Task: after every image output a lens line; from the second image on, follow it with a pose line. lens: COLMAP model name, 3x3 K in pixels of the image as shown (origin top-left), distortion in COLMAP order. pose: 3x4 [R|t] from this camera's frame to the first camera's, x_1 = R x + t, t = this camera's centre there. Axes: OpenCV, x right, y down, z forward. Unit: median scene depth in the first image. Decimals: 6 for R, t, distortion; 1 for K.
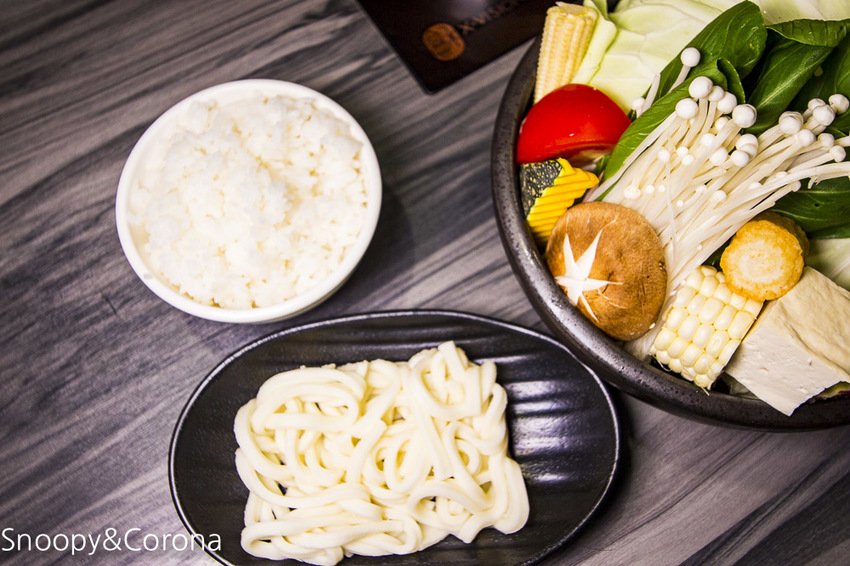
lens RADIAL K [[815.9, 0, 408.3], [0, 815.9, 282.3], [0, 0, 1]] dist [-0.019317, 0.029624]
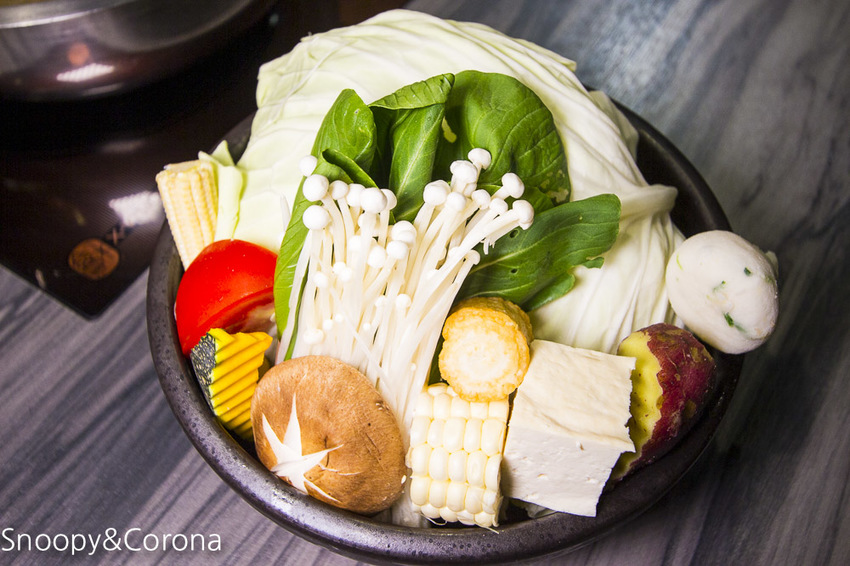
lens RADIAL K [[815.9, 0, 408.3], [0, 815.9, 282.3], [0, 0, 1]] dist [-0.019317, 0.029624]
pose [[0.904723, -0.343365, 0.252146, 0.172642], [0.394689, 0.898353, -0.192830, 0.036858], [-0.160305, 0.273977, 0.948282, 0.193091]]
